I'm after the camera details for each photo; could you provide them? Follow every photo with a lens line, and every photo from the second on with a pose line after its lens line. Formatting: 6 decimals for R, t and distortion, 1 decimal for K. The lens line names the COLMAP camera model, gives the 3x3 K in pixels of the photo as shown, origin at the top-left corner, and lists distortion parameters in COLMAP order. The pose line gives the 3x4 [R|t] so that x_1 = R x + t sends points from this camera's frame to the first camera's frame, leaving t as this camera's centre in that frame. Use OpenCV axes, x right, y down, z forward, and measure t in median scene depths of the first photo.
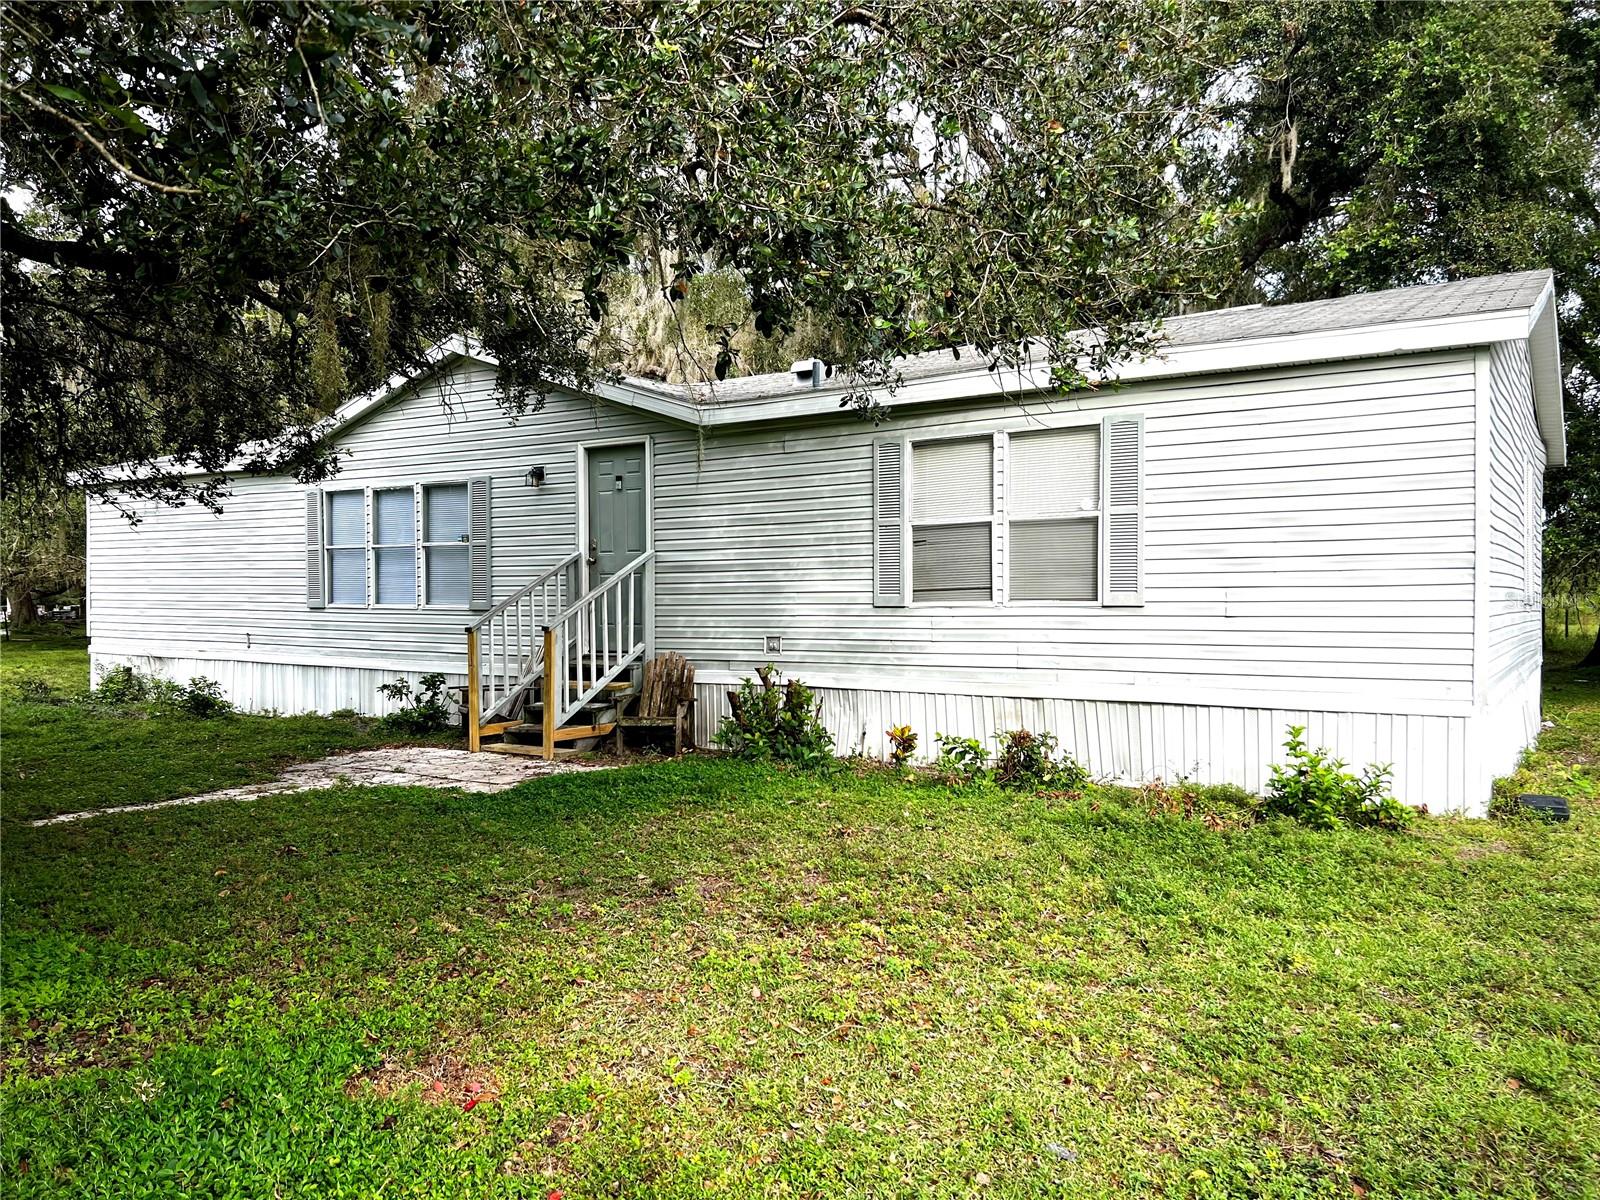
lens RADIAL K [[1209.1, 0, 800.0], [0, 1209.1, 600.0], [0, 0, 1]] dist [0.063676, -0.081825]
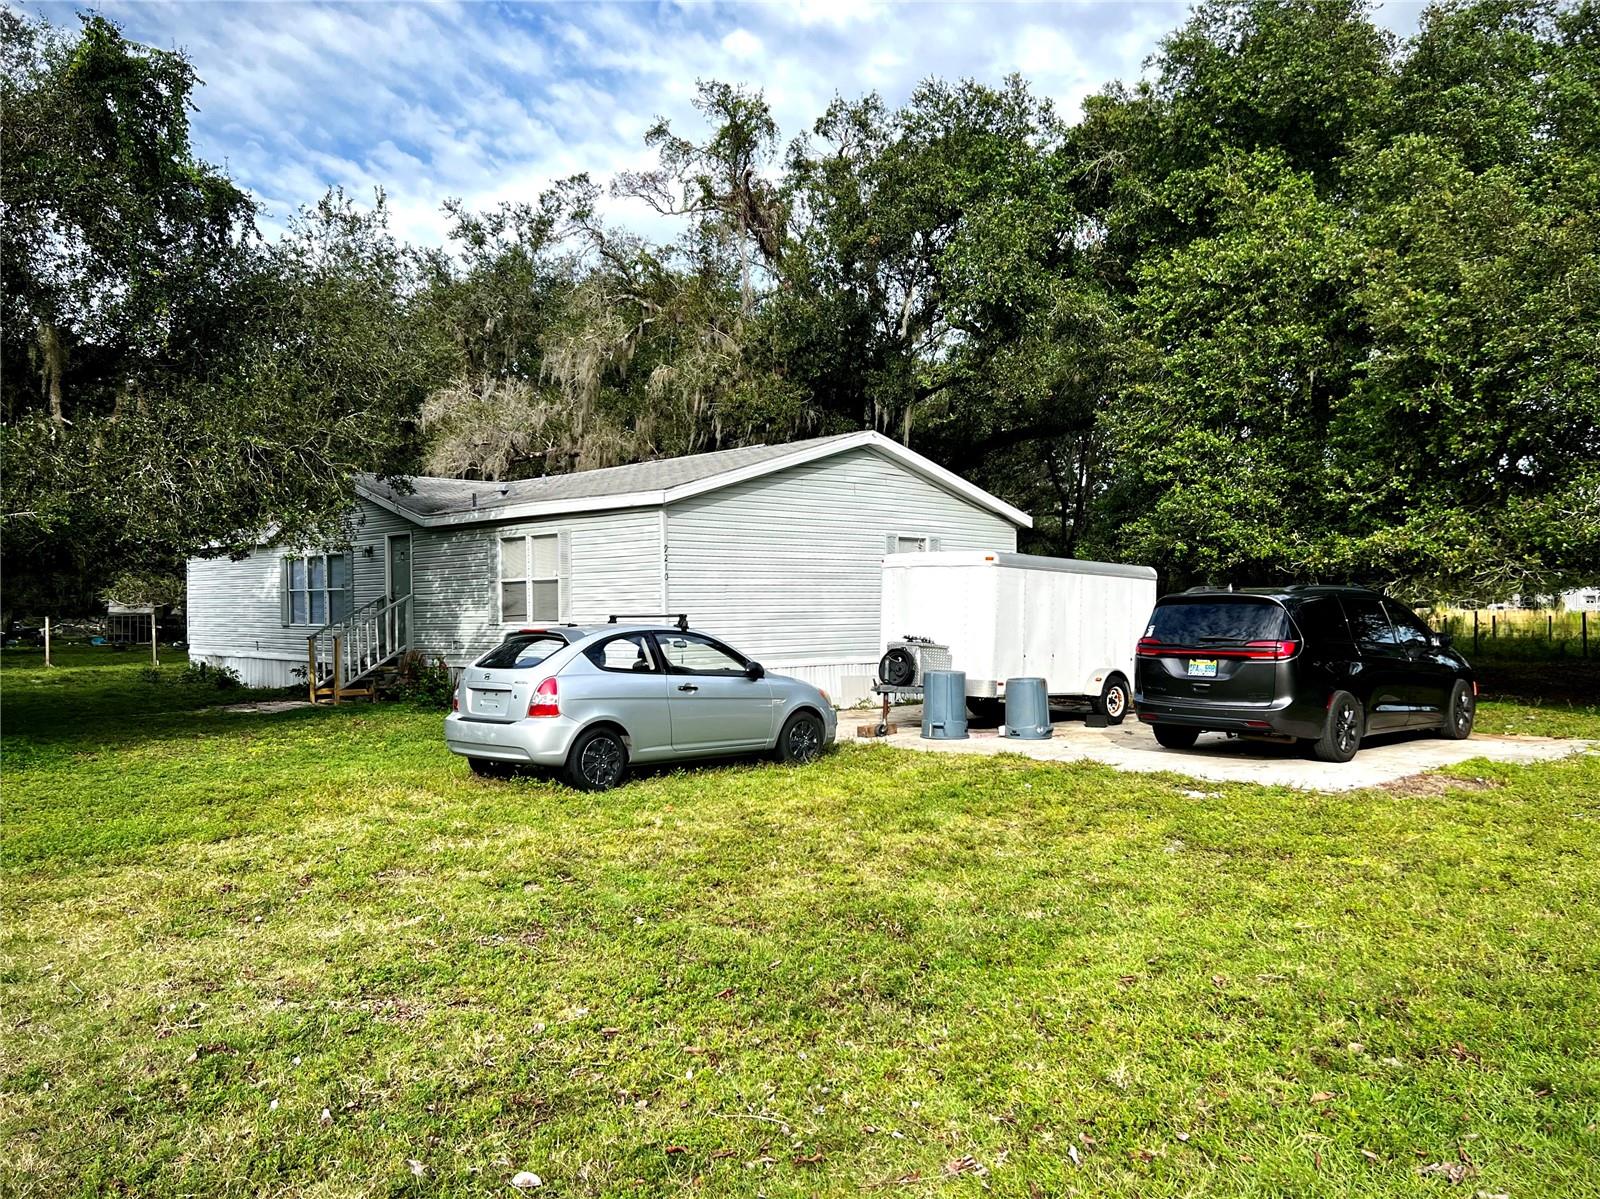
lens RADIAL K [[1209.1, 0, 800.0], [0, 1209.1, 599.5], [0, 0, 1]] dist [0.063676, -0.081825]
pose [[0.980854, -0.003301, -0.194719, 0.809627], [-0.000054, 0.999852, -0.017225, -0.001894], [0.194747, 0.016906, 0.980708, -0.675008]]
